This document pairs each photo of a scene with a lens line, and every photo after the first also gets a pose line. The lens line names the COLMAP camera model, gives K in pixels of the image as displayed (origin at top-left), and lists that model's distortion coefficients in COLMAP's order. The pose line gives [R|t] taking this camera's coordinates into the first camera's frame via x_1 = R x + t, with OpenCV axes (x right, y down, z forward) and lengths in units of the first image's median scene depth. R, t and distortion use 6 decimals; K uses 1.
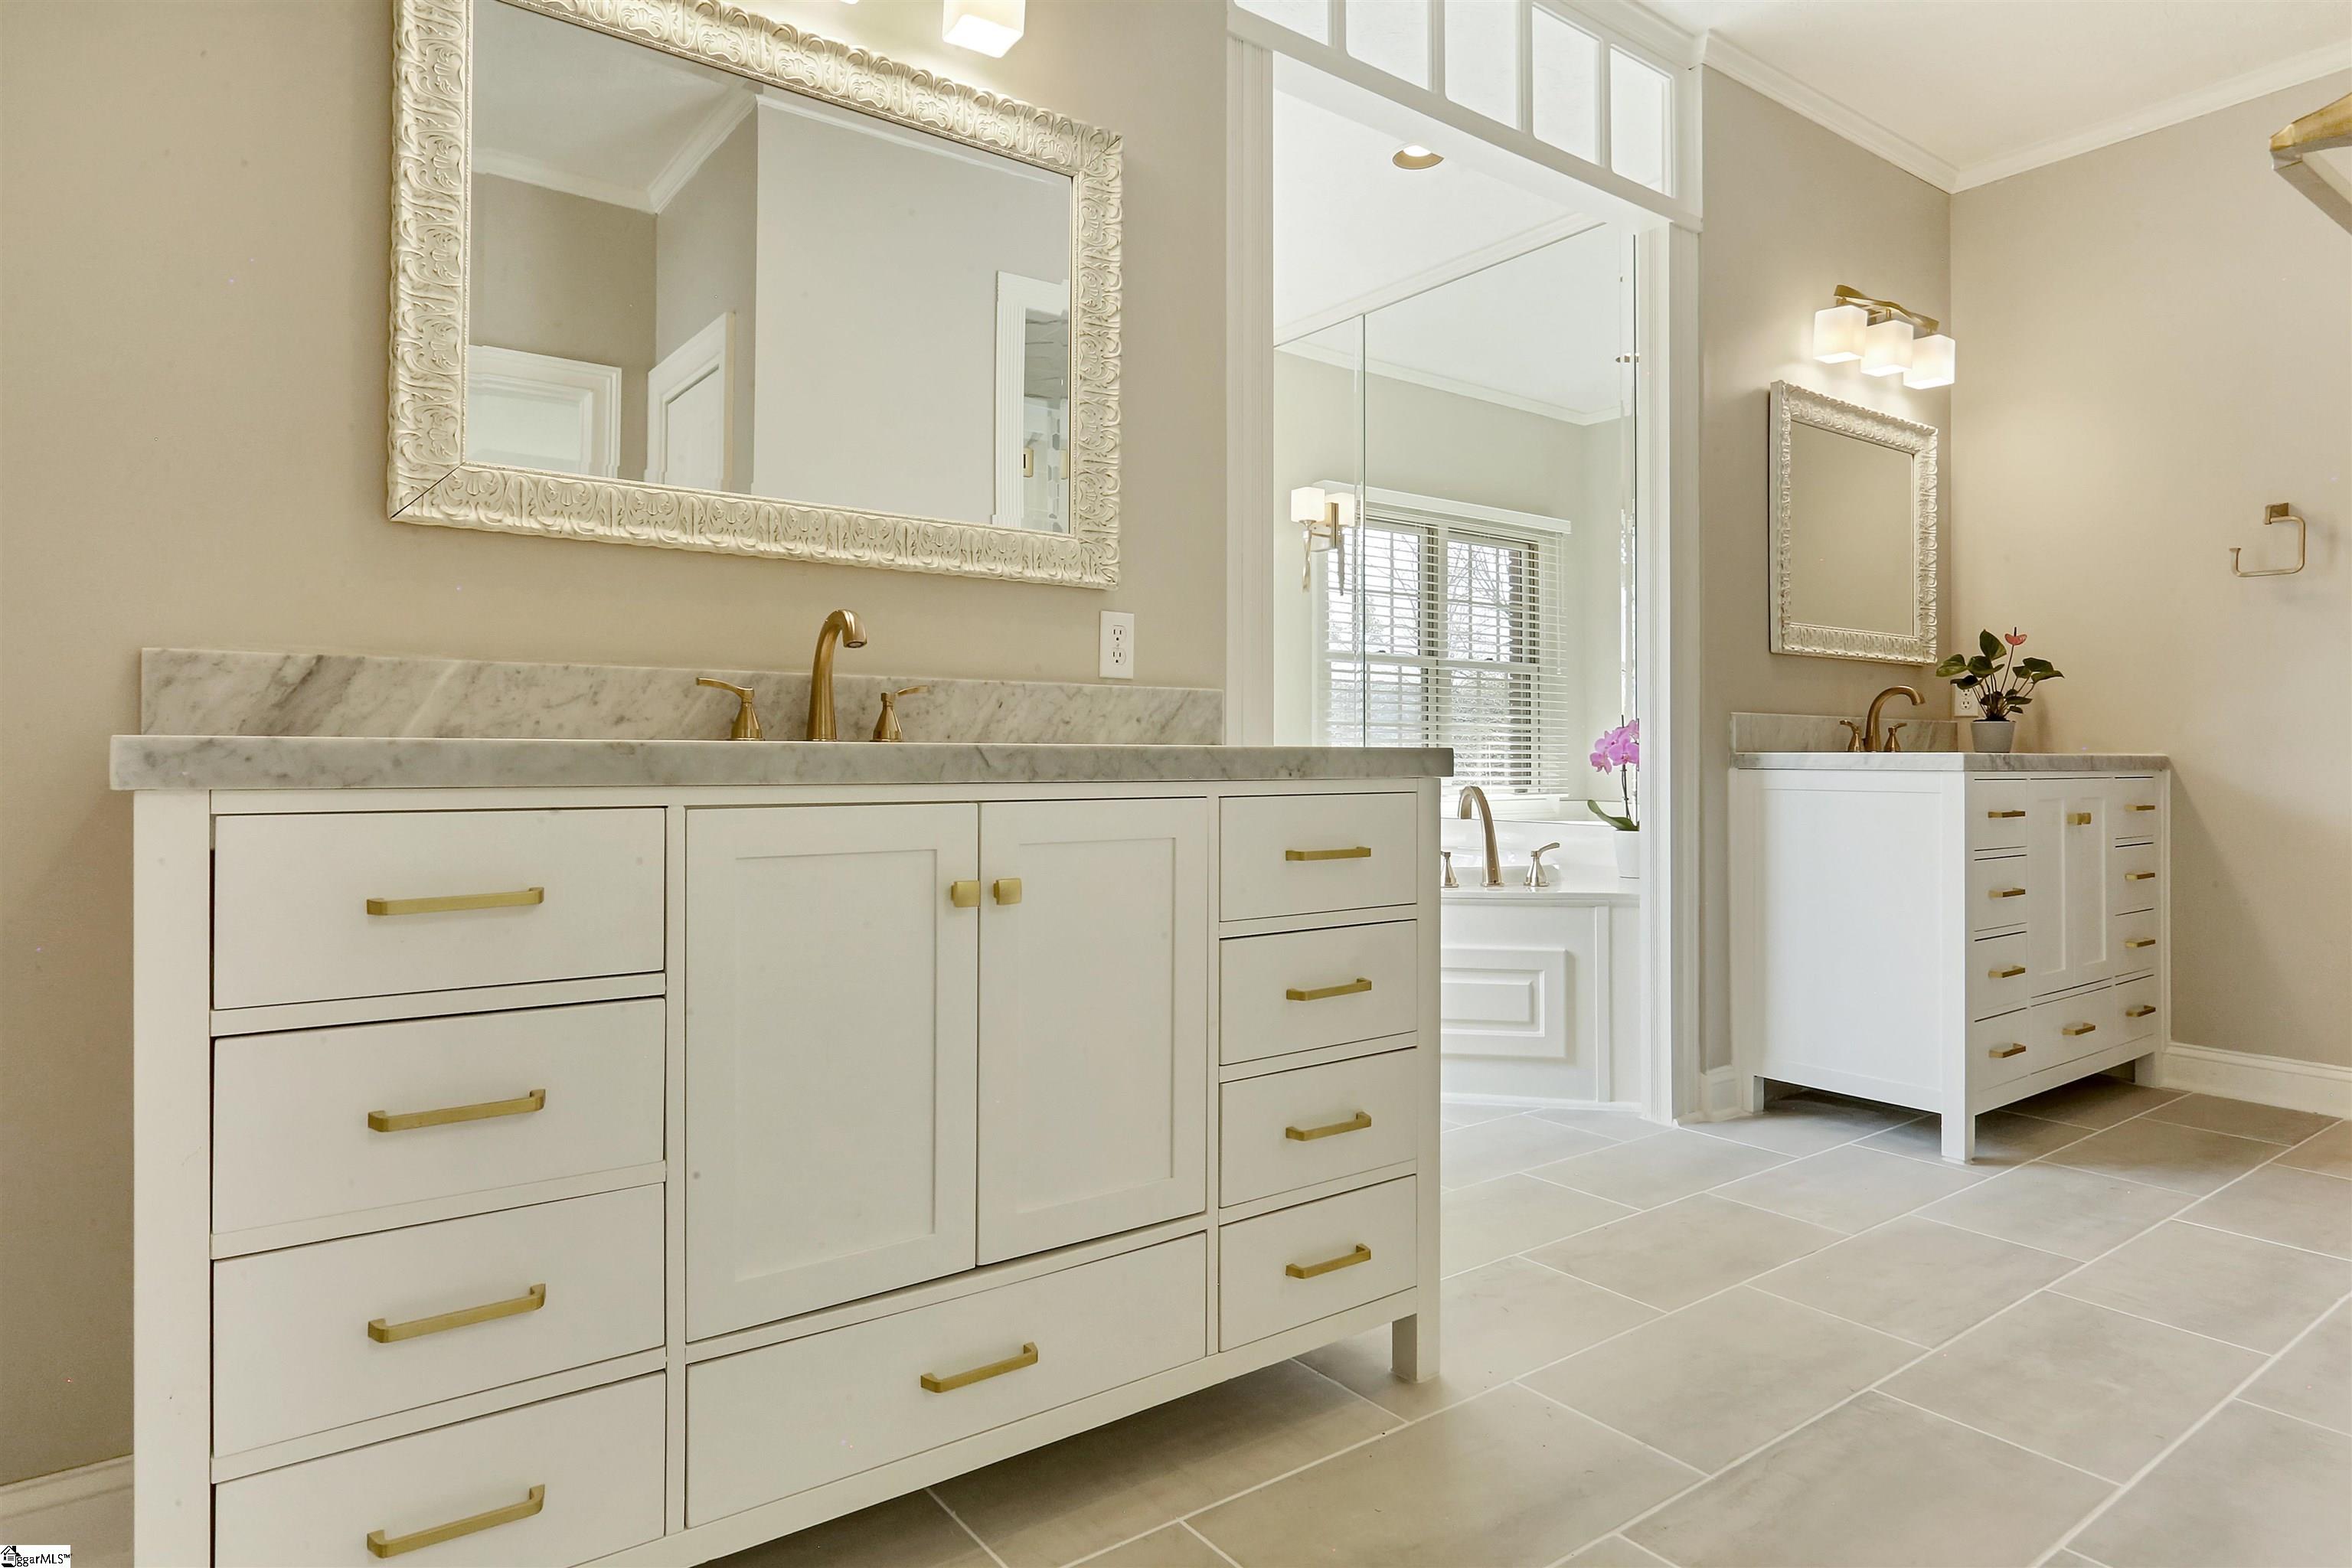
lens RADIAL K [[1321.9, 0, 1187.2], [0, 1321.9, 769.6], [0, 0, 1]] dist [-0.002056, 0.001763]
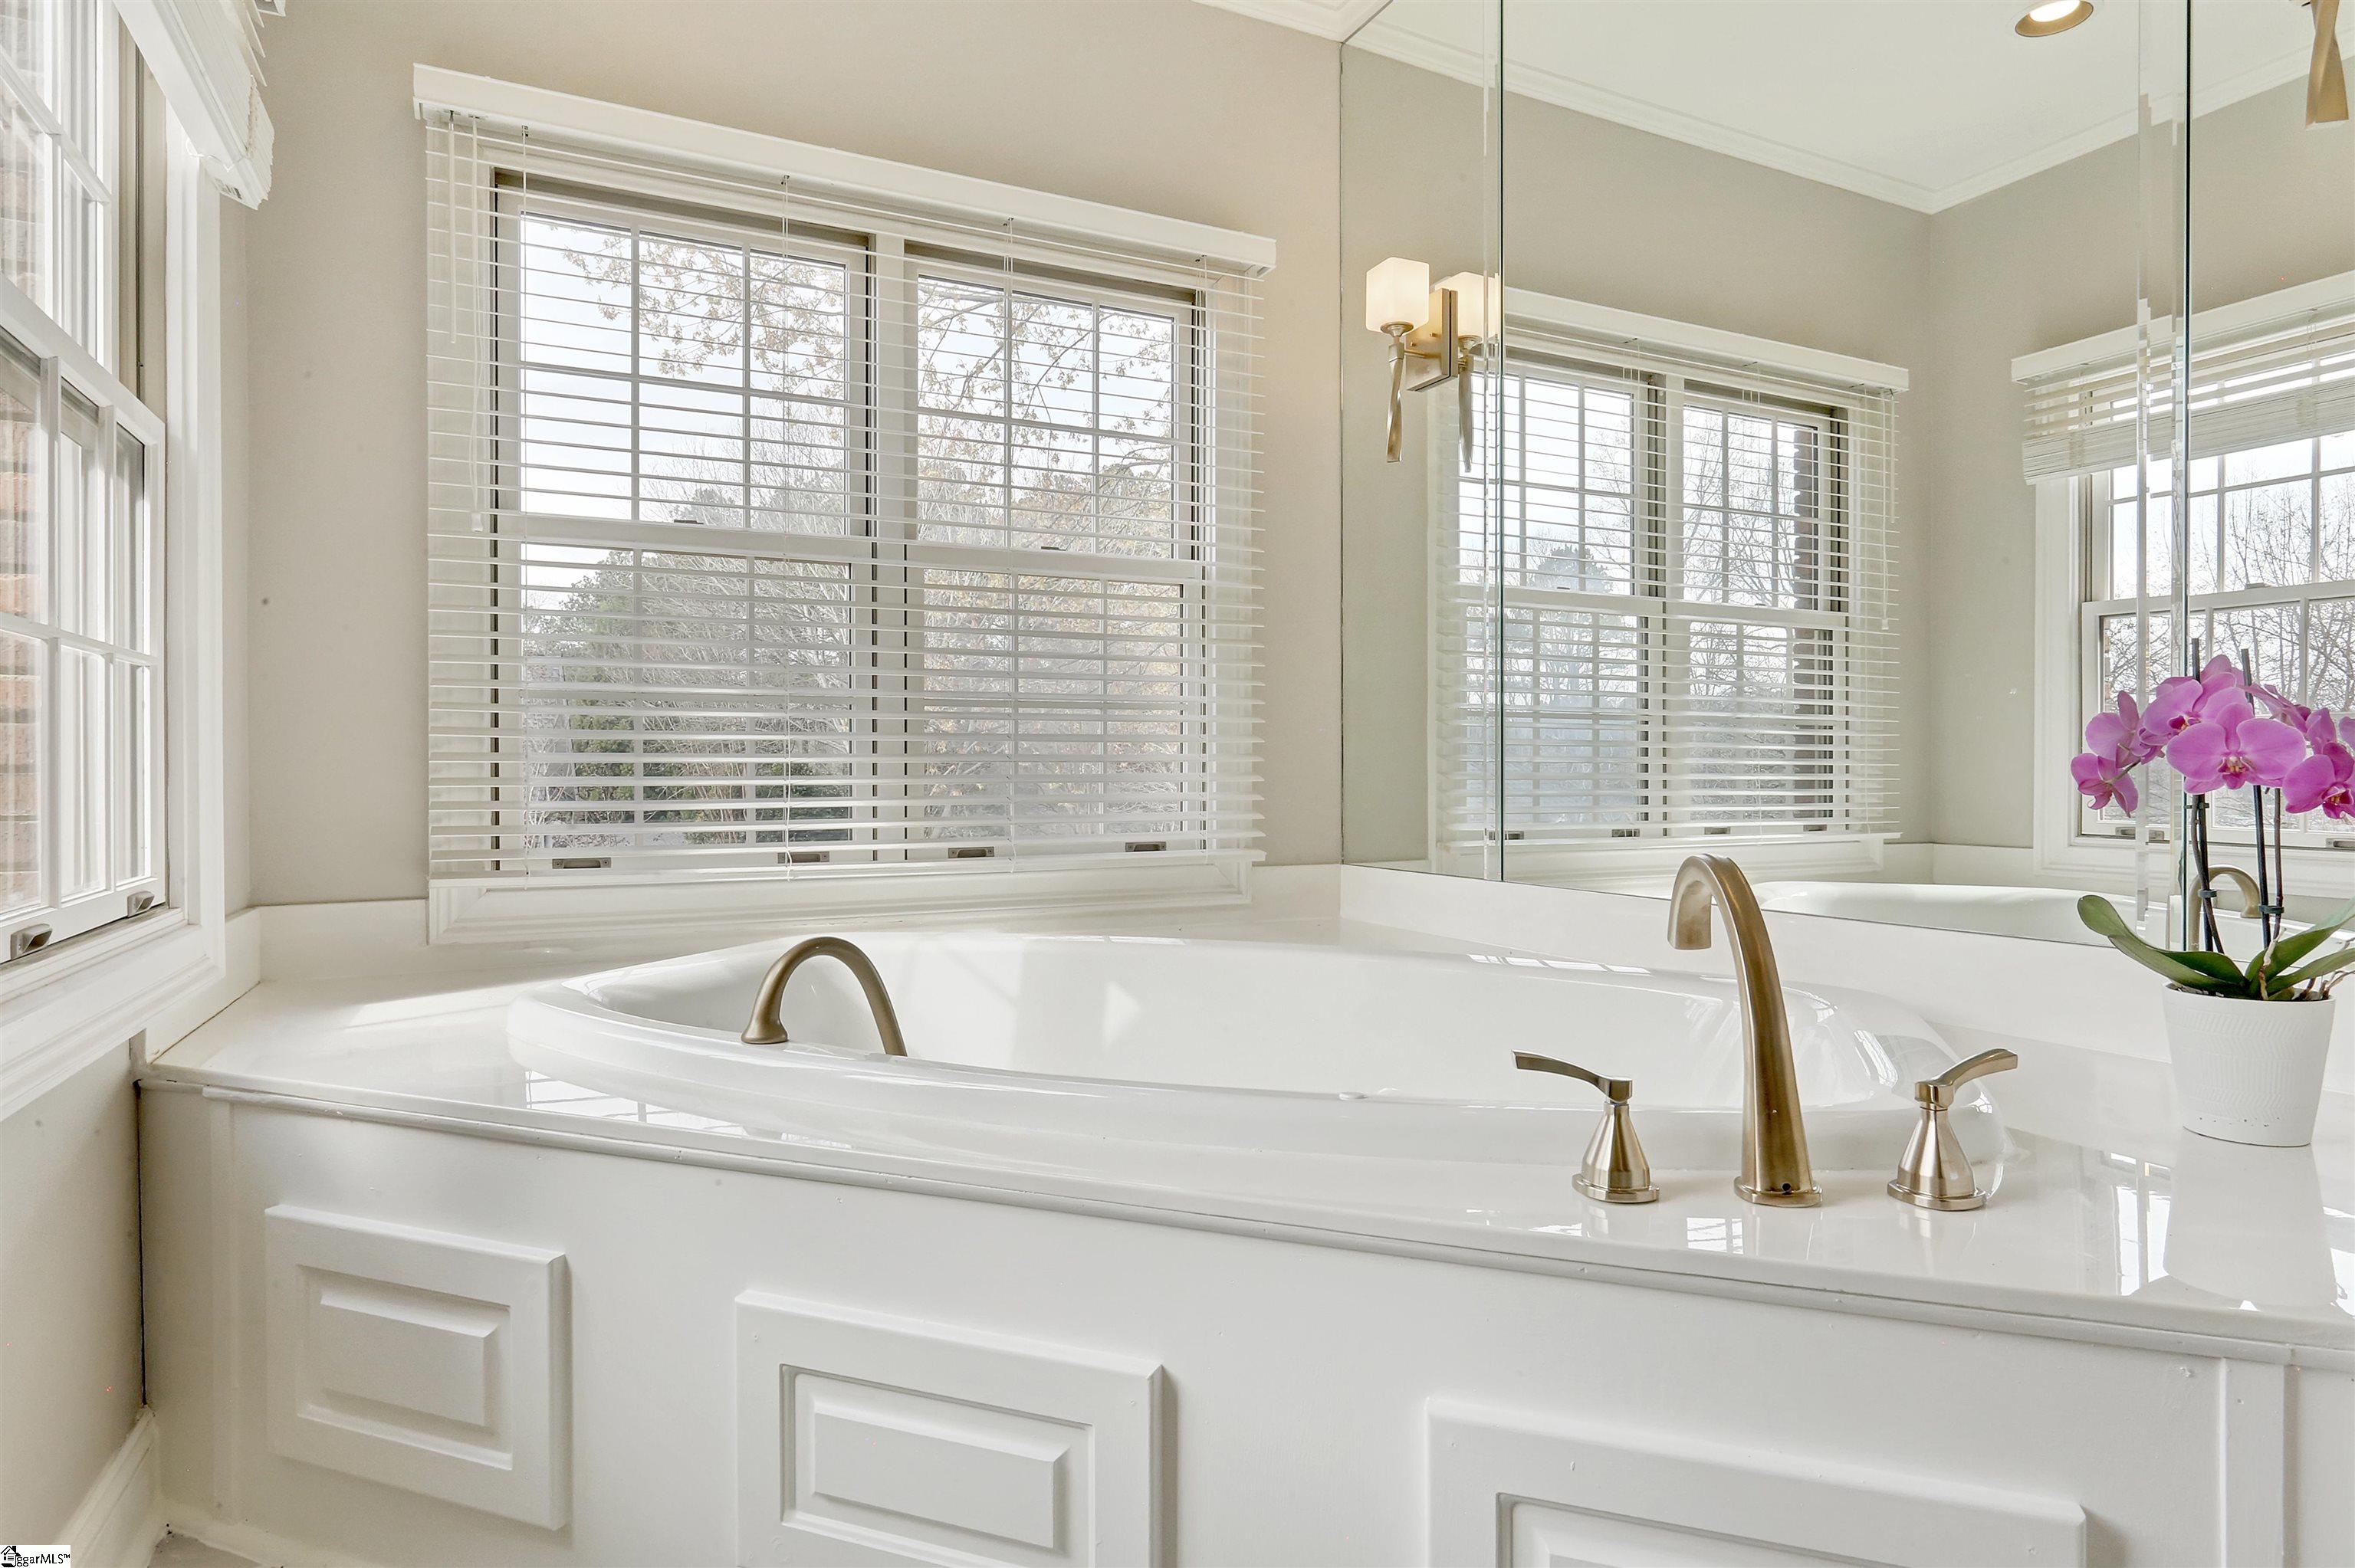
lens RADIAL K [[1323.4, 0, 1158.0], [0, 1323.4, 785.4], [0, 0, 1]] dist [-0.002056, 0.001763]
pose [[0.980351, 0.003567, -0.197231, 0.084353], [-0.003225, 0.999993, 0.002056, -0.002935], [0.197237, -0.001379, 0.980355, 0.376475]]
